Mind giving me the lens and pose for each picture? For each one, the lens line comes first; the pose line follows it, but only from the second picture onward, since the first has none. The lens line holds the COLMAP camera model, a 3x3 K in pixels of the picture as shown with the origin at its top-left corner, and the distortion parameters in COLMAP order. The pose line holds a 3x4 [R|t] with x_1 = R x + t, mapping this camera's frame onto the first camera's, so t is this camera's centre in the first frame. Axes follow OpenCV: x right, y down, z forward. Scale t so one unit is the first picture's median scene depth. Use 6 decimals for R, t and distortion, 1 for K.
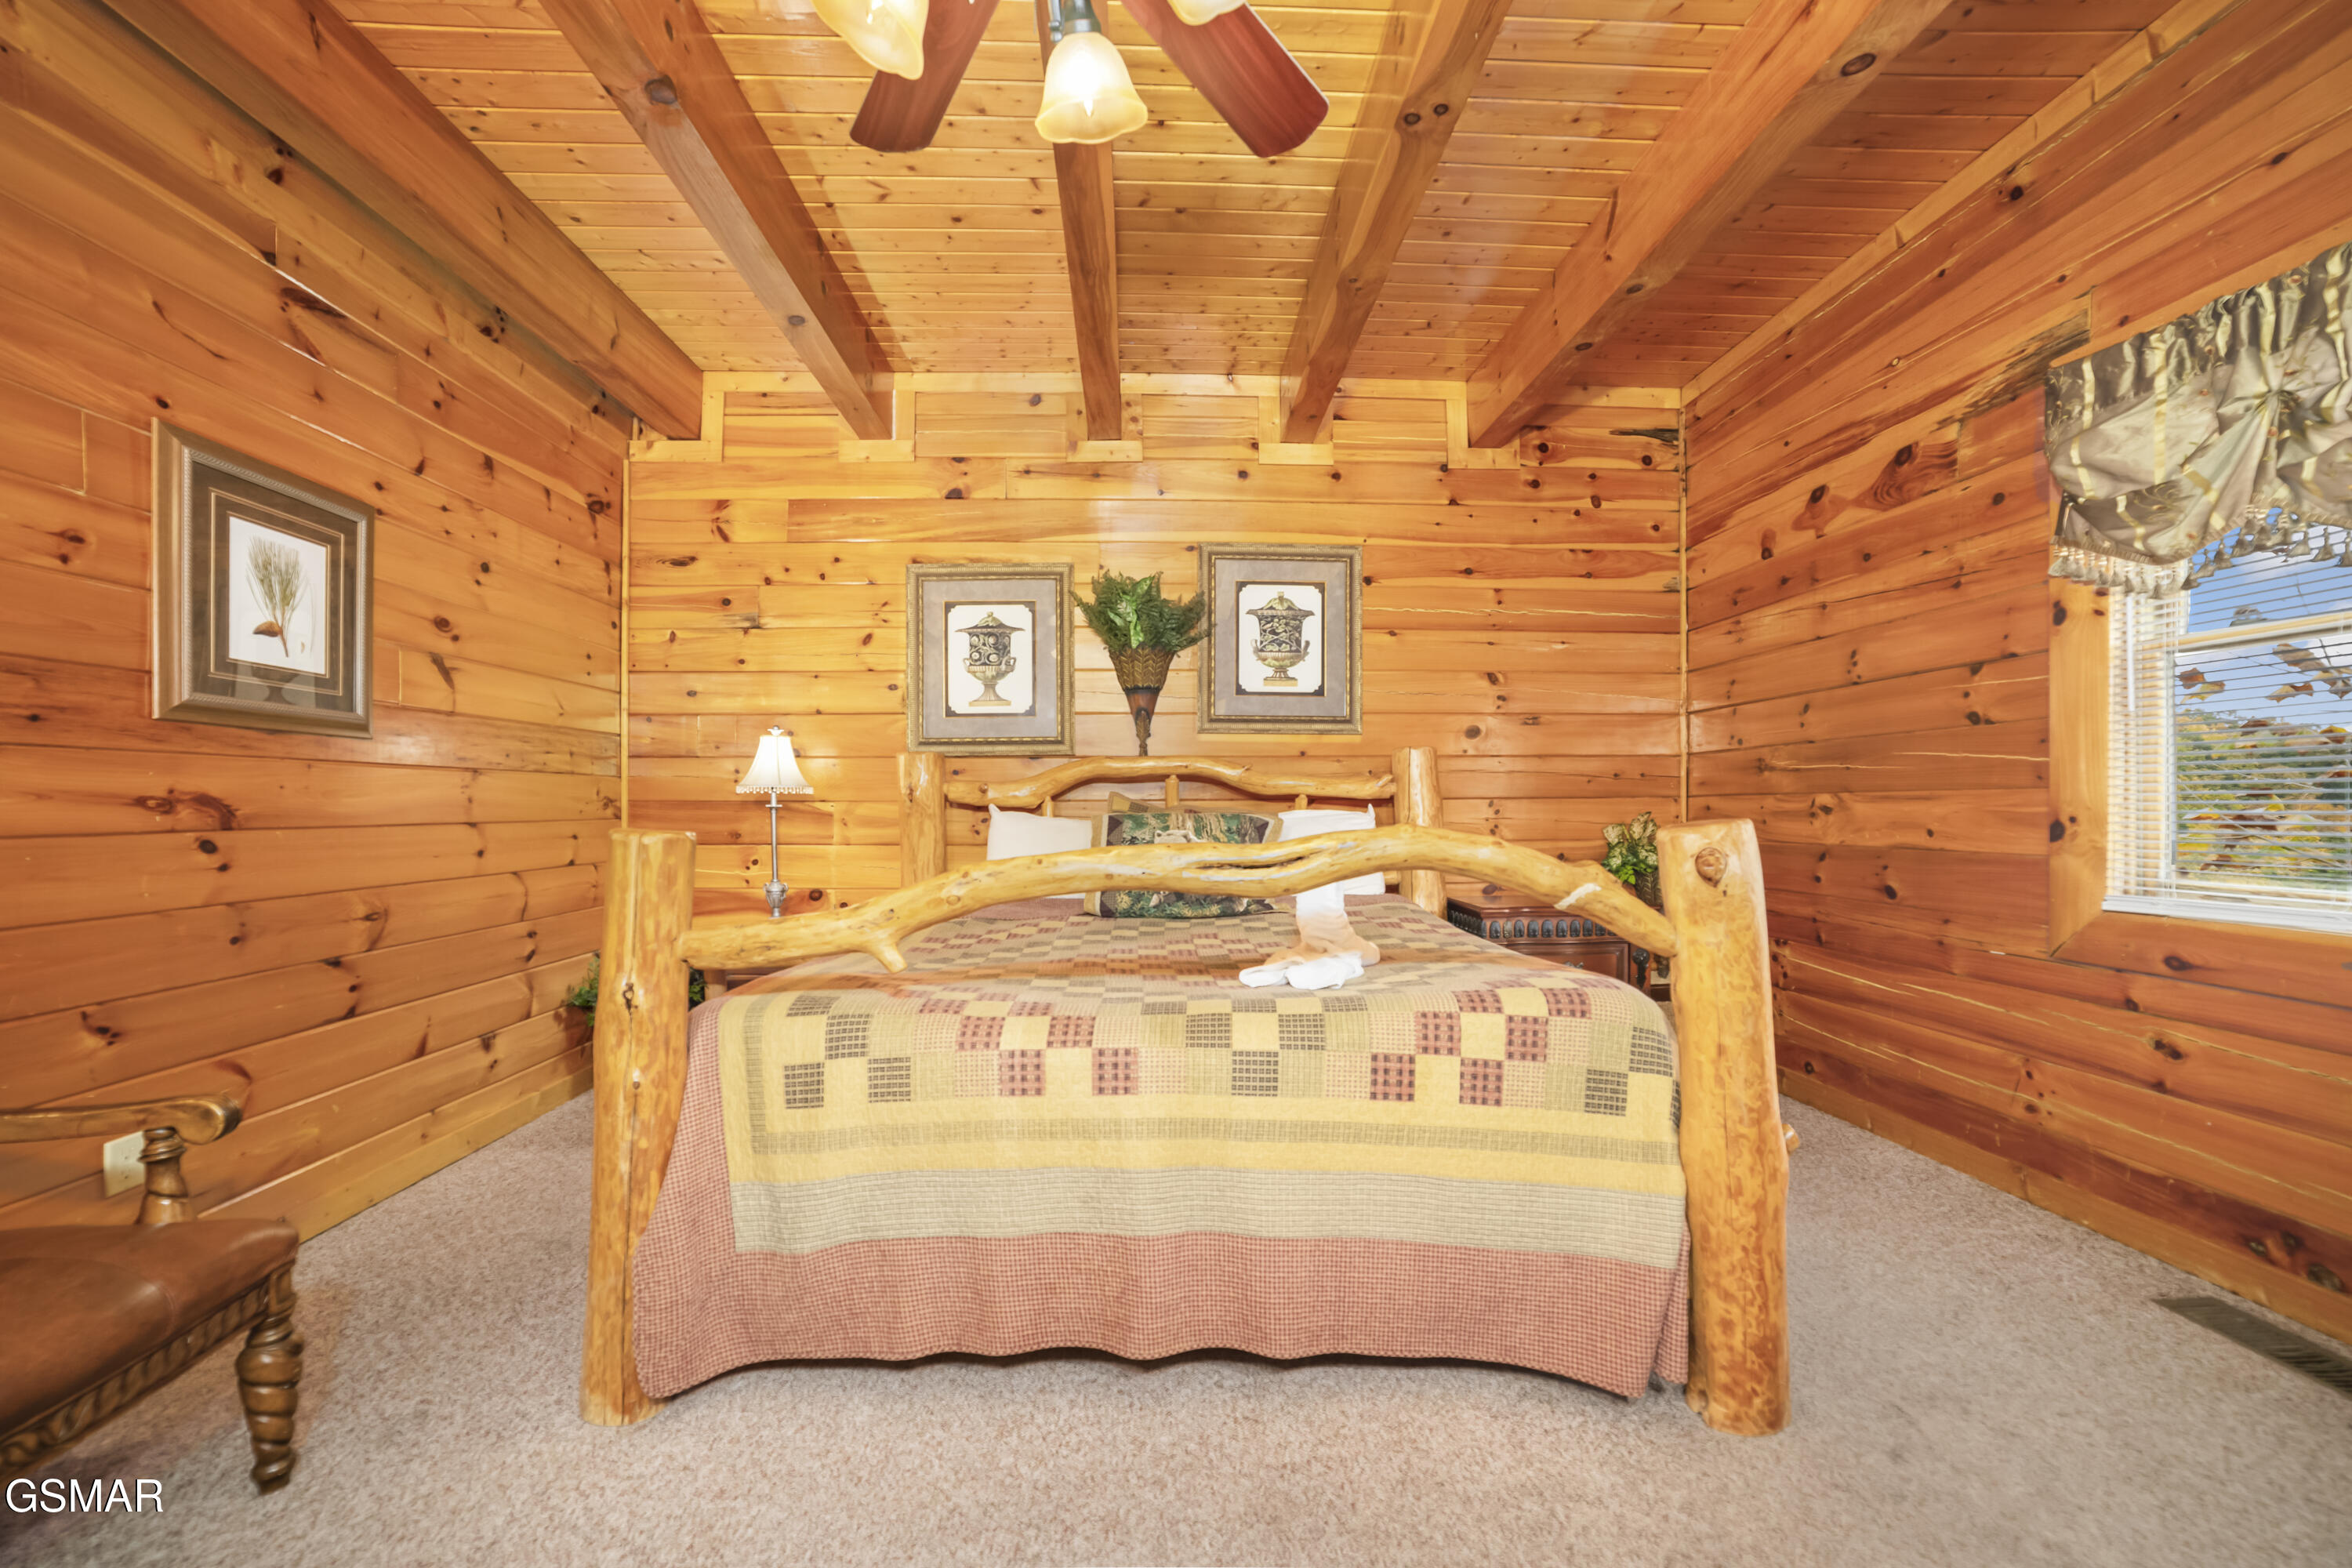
lens RADIAL K [[936.3, 0, 1179.5], [0, 936.3, 798.6], [0, 0, 1]] dist [-0.053746, 0.011788]
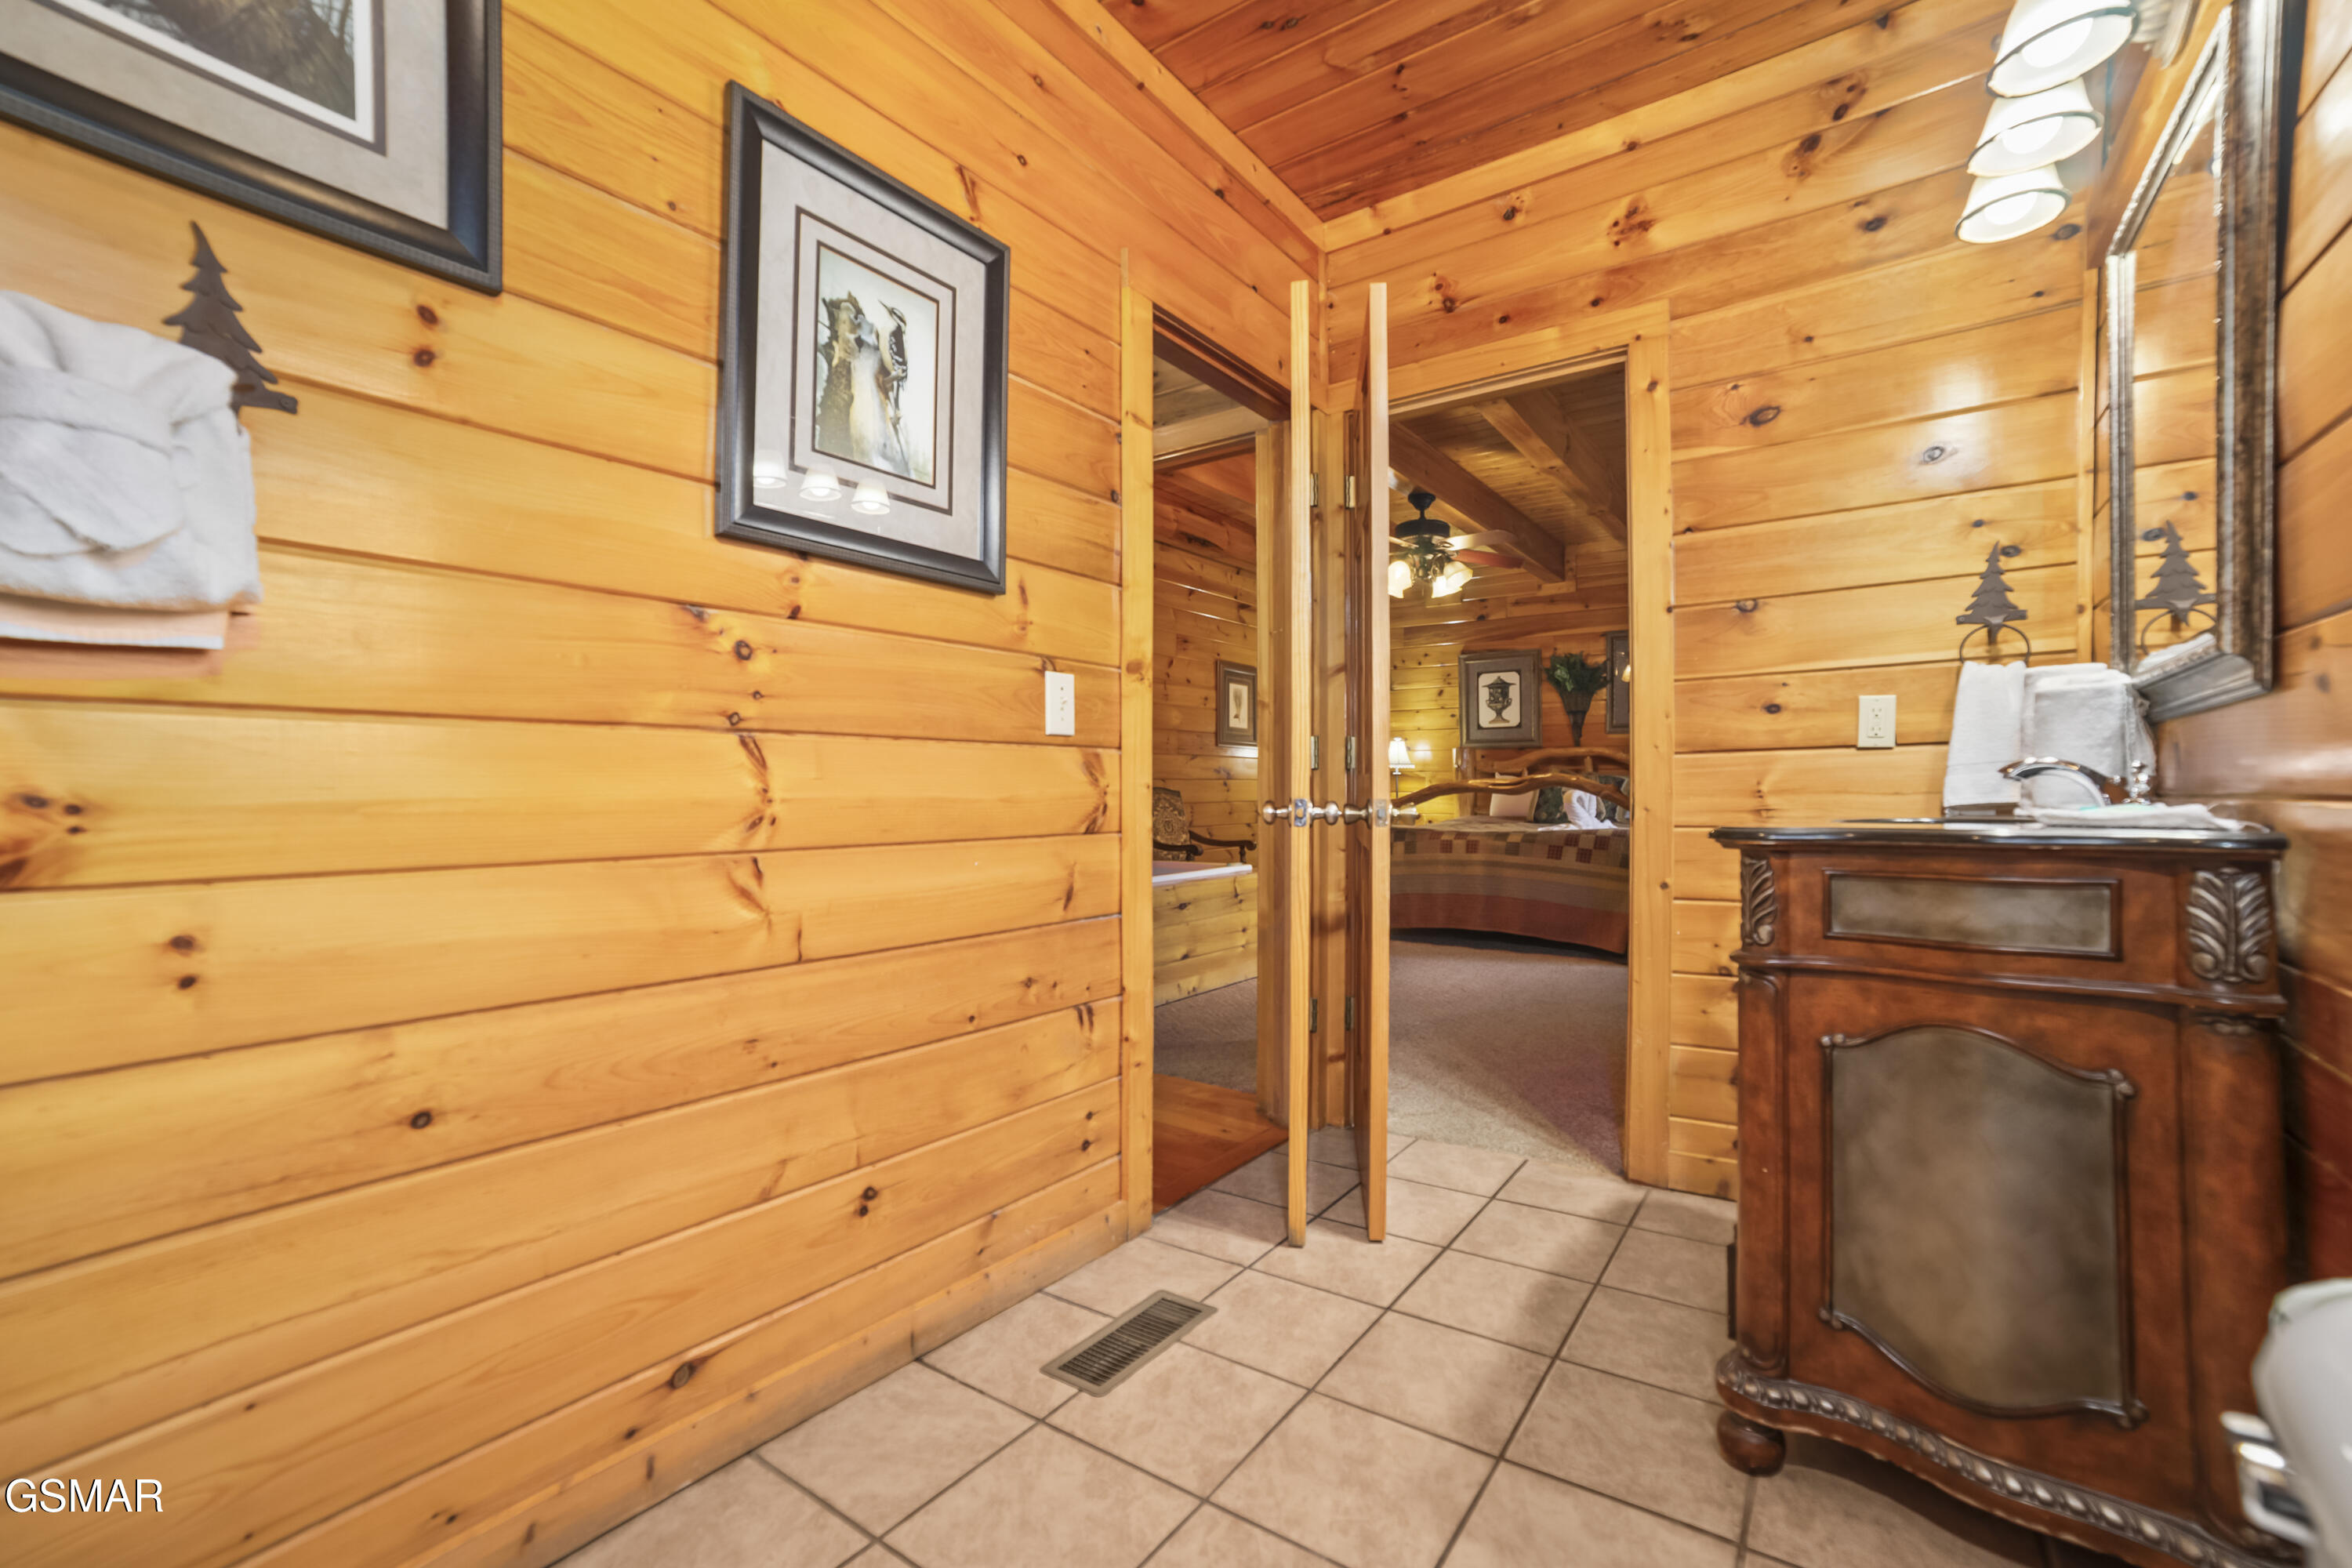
lens RADIAL K [[1015.0, 0, 1185.4], [0, 1015.0, 785.0], [0, 0, 1]] dist [-0.000211, -0.000002]
pose [[0.782614, 0.001703, -0.622505, 0.635310], [-0.001163, 0.999999, 0.001273, 0.030329], [0.622507, -0.000272, 0.782615, -1.135363]]
